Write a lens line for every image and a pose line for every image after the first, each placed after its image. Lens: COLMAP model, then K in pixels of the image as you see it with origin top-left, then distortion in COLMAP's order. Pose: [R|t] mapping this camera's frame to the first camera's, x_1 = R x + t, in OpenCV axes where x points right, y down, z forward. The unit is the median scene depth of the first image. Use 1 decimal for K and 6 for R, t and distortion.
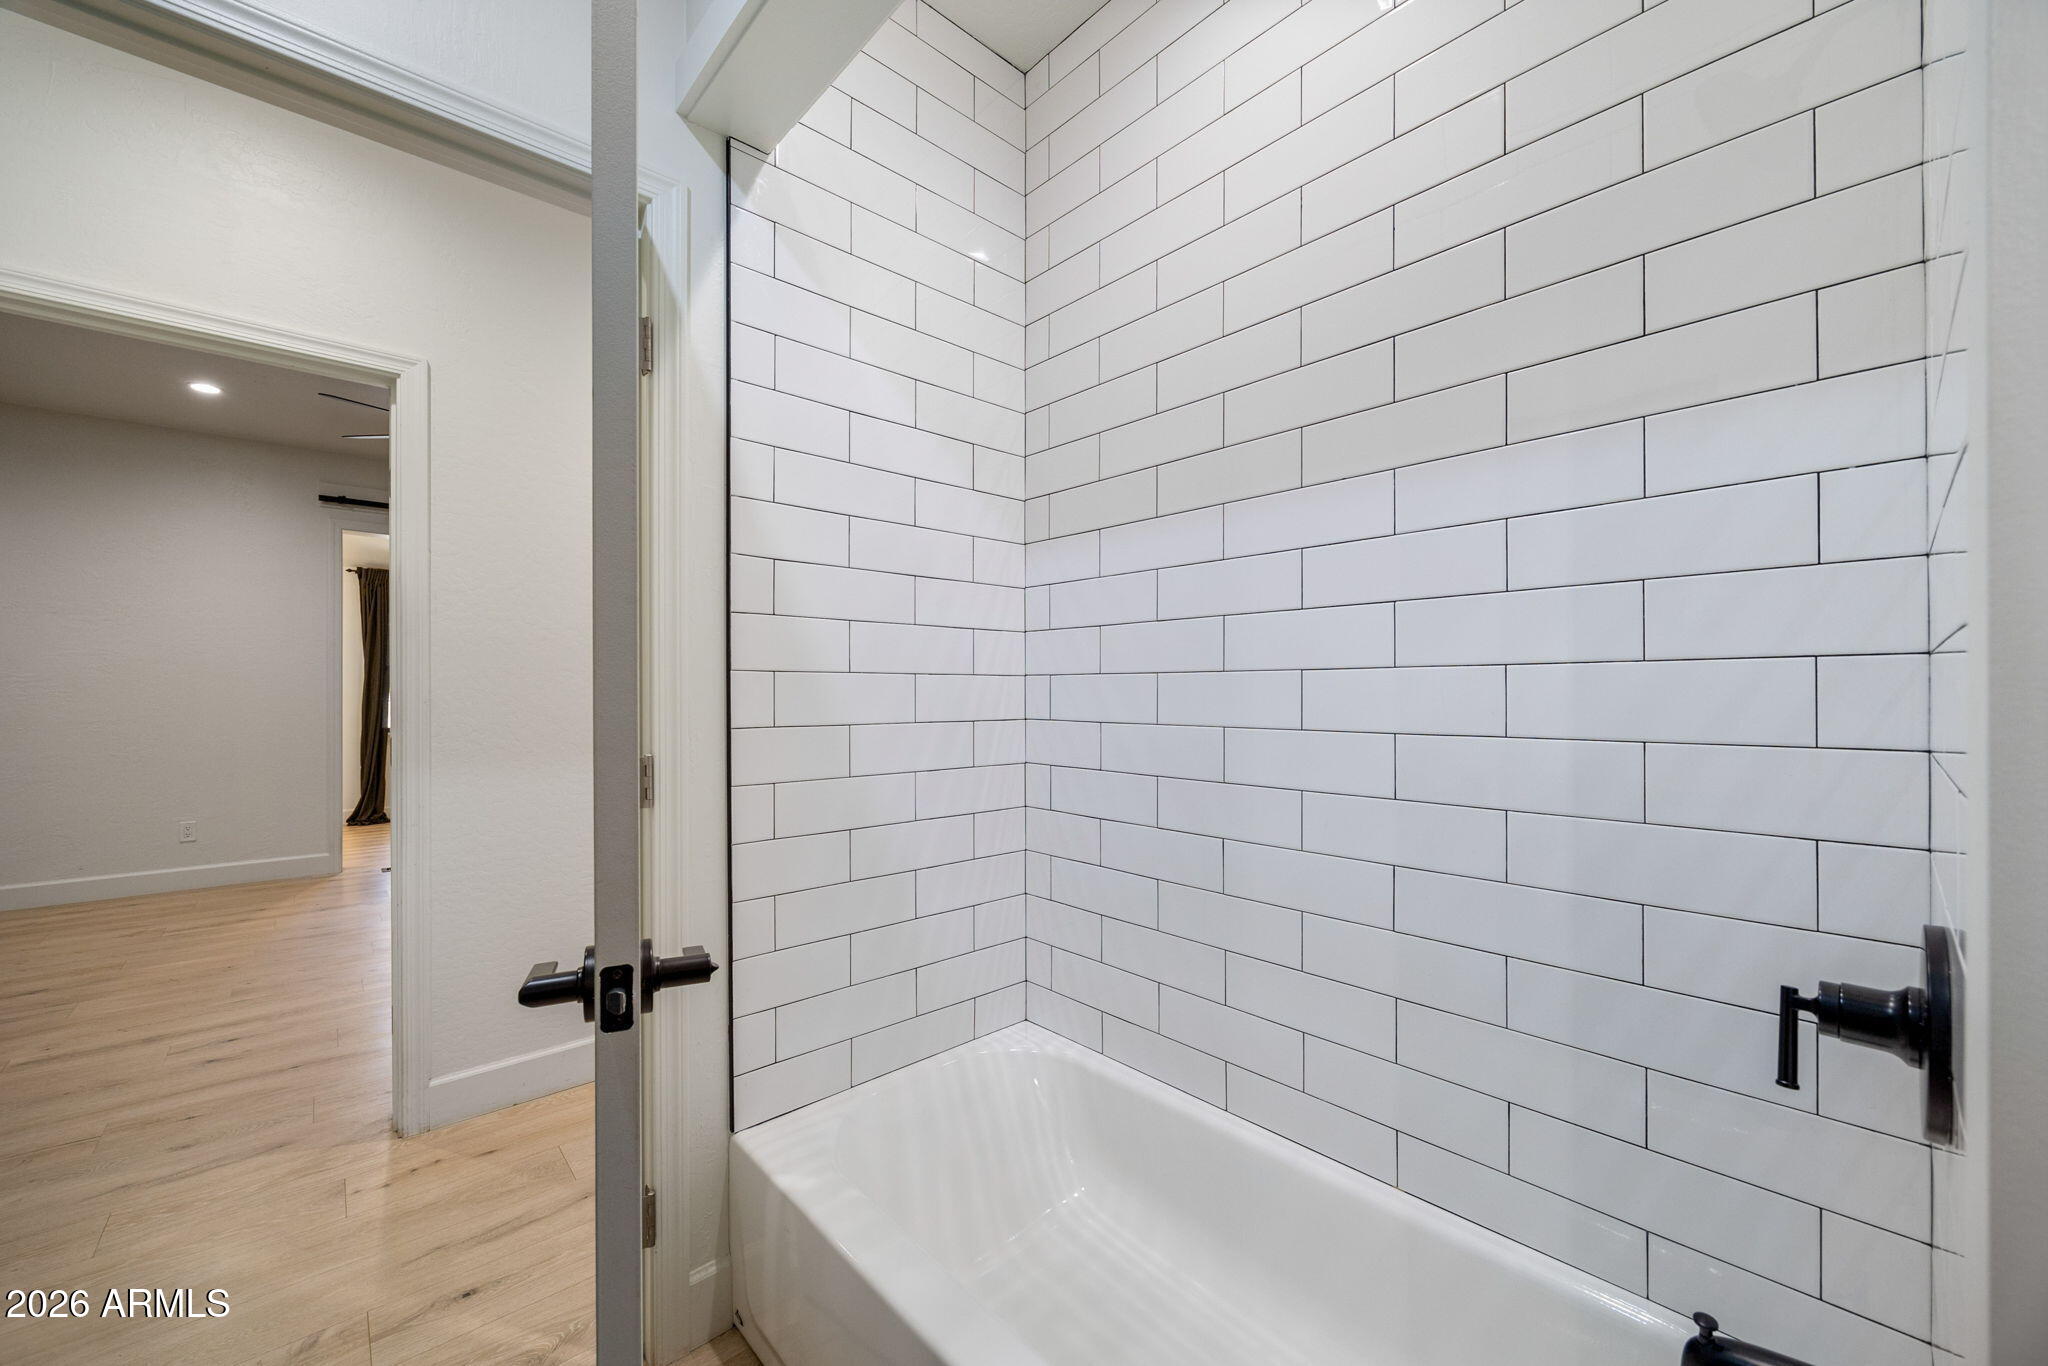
lens RADIAL K [[784.8, 0, 1024.0], [0, 784.8, 689.9], [0, 0, 1]] dist [-0.001391, -0.000875]
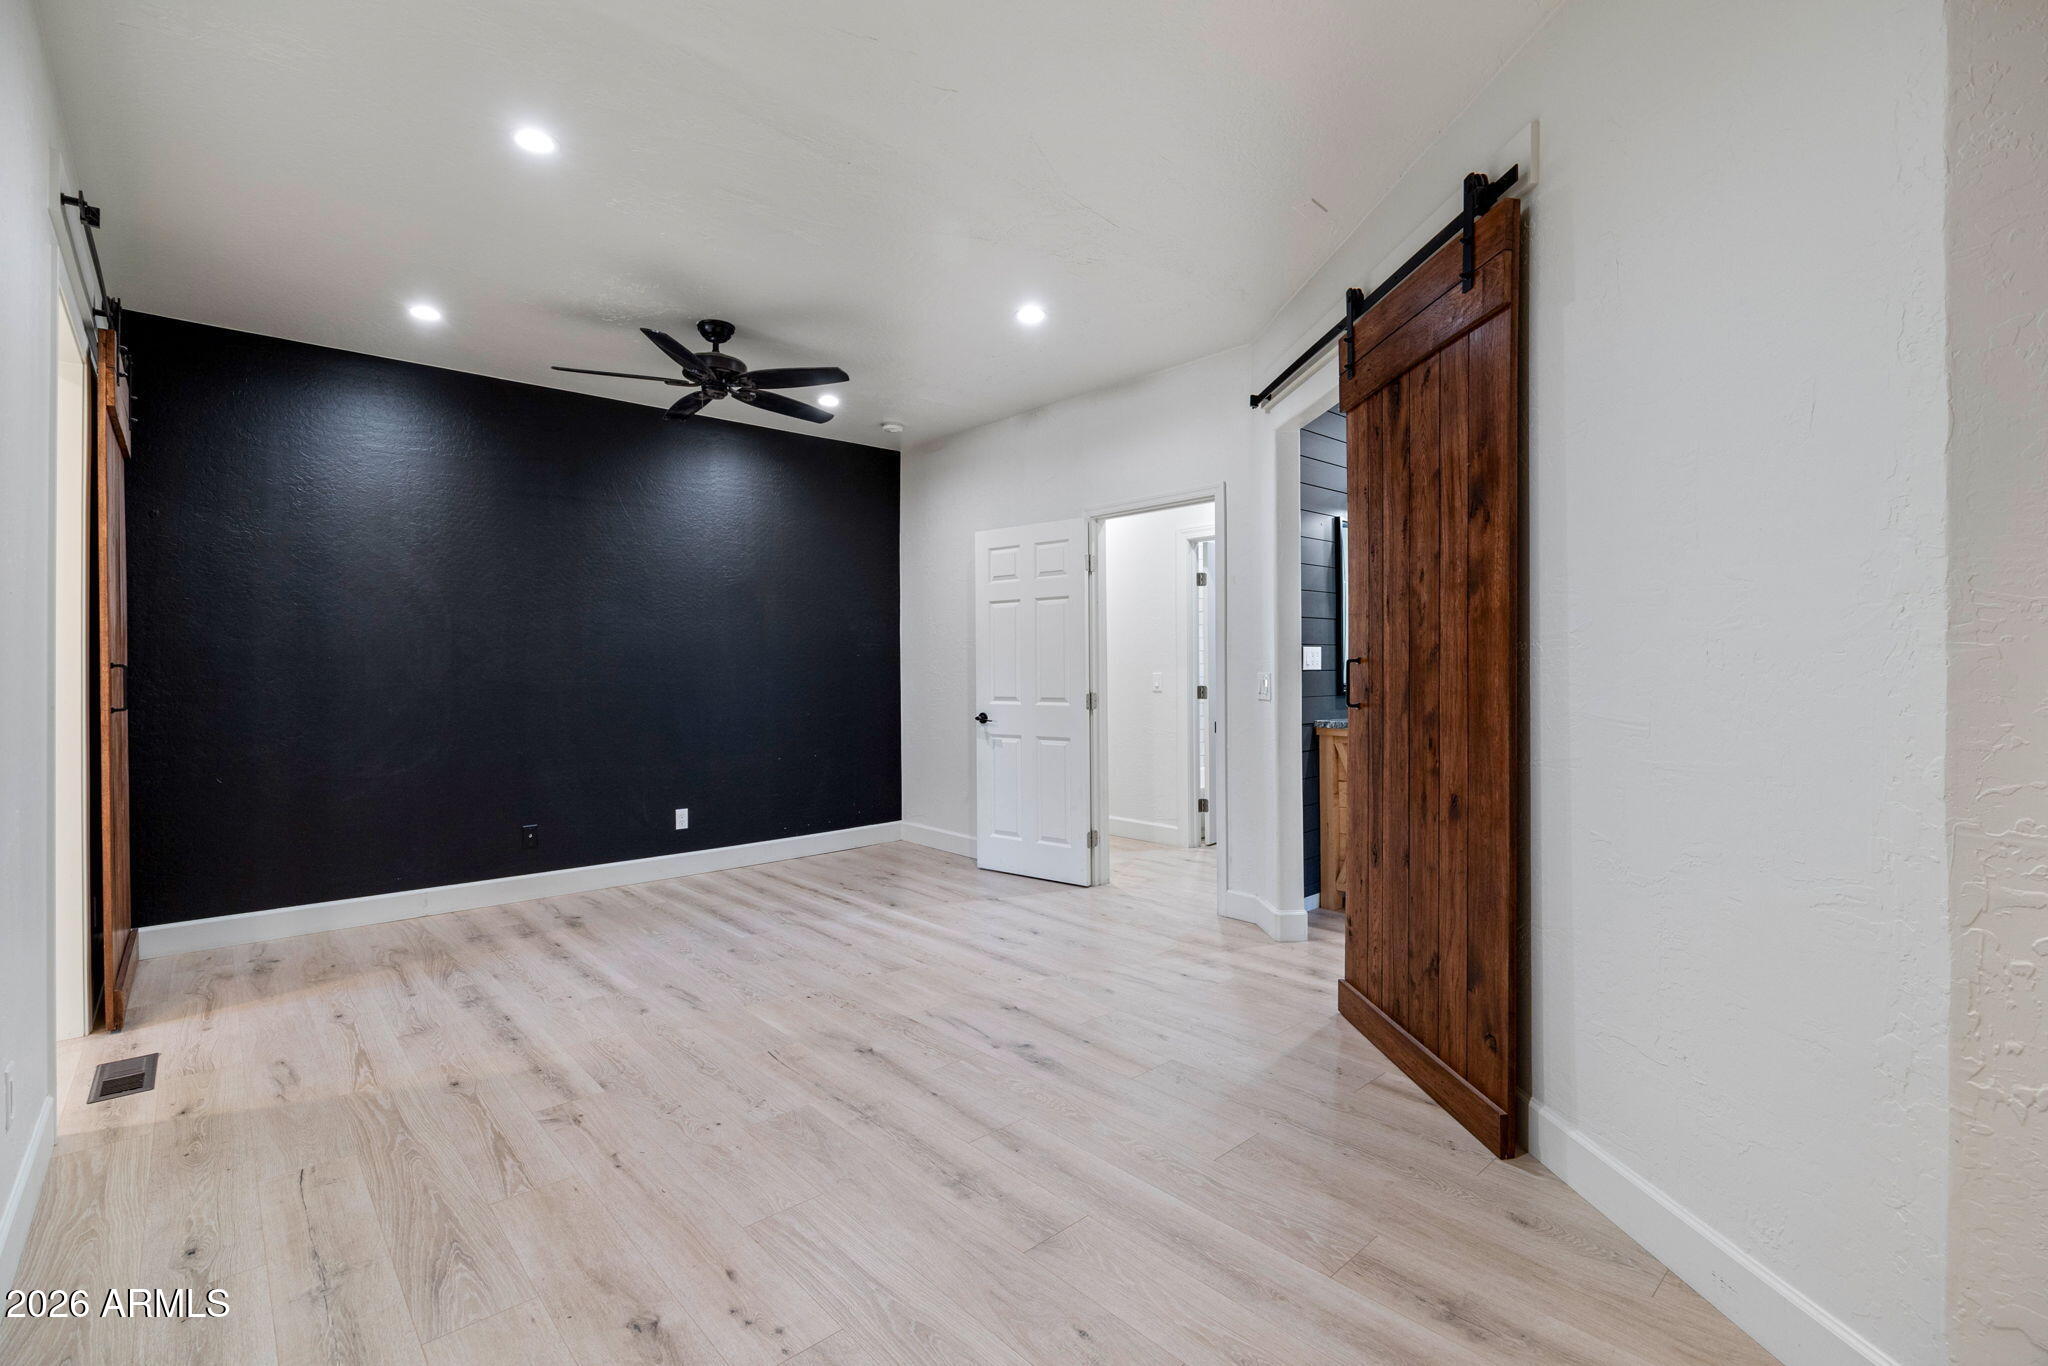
lens RADIAL K [[868.4, 0, 1025.8], [0, 868.4, 671.7], [0, 0, 1]] dist [-0.025727, -0.000063]
pose [[-0.024454, -0.001857, 0.999699, -1.098970], [0.007364, 0.999971, 0.002038, -0.000930], [-0.999674, 0.007411, -0.024439, 0.438848]]
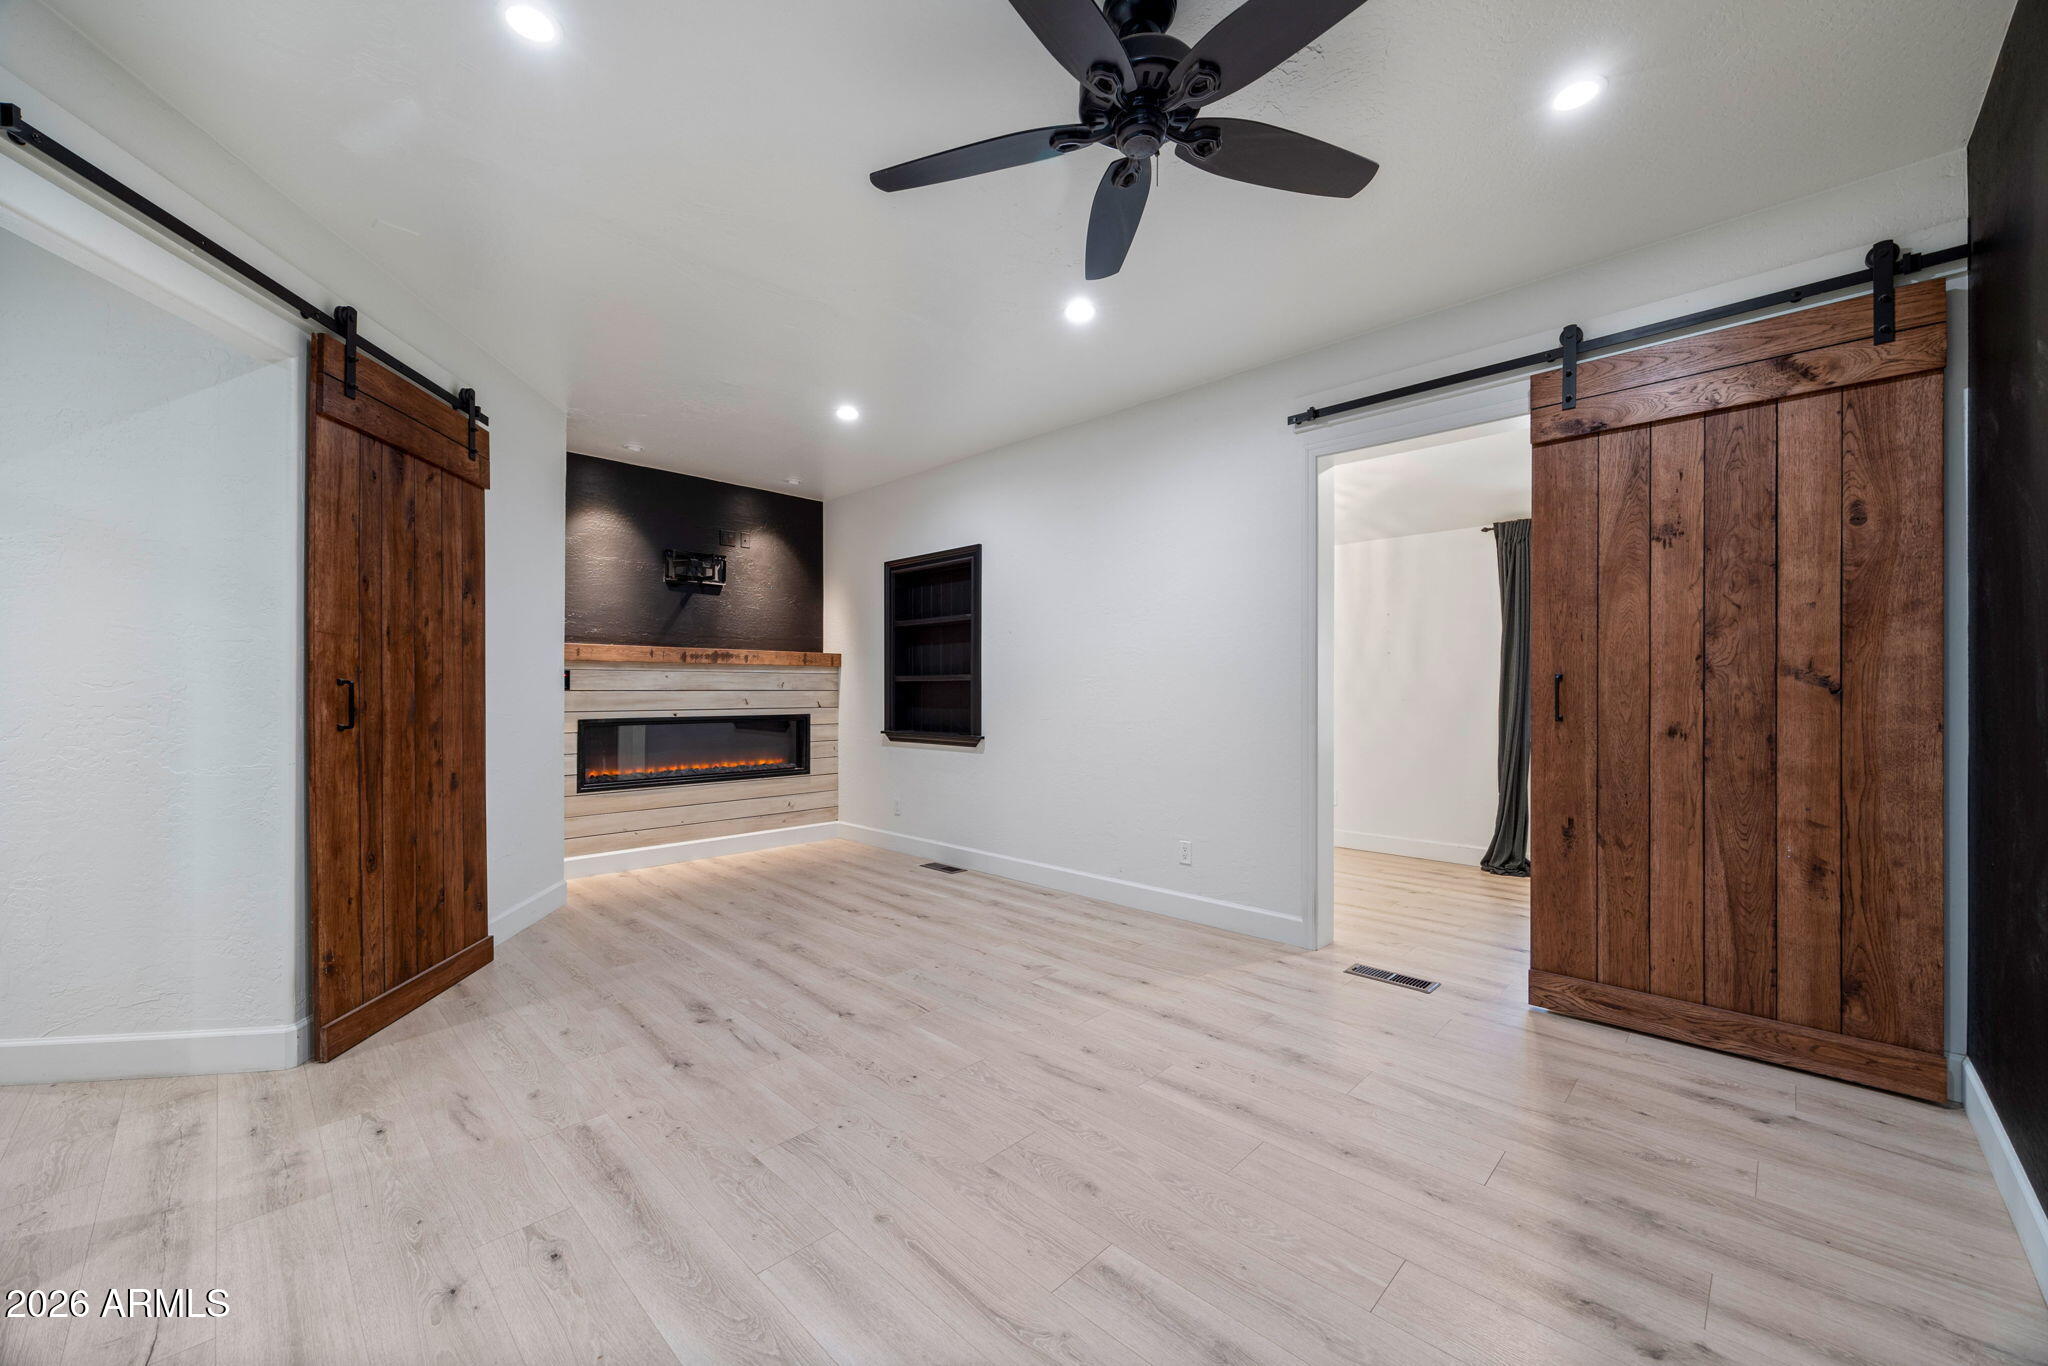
lens RADIAL K [[784.8, 0, 1024.0], [0, 784.8, 689.9], [0, 0, 1]] dist [-0.001391, -0.000875]
pose [[0.069832, -0.002433, -0.997556, -0.166623], [0.002709, 0.999994, -0.002249, 0.001603], [0.997555, -0.002546, 0.069838, 0.588040]]
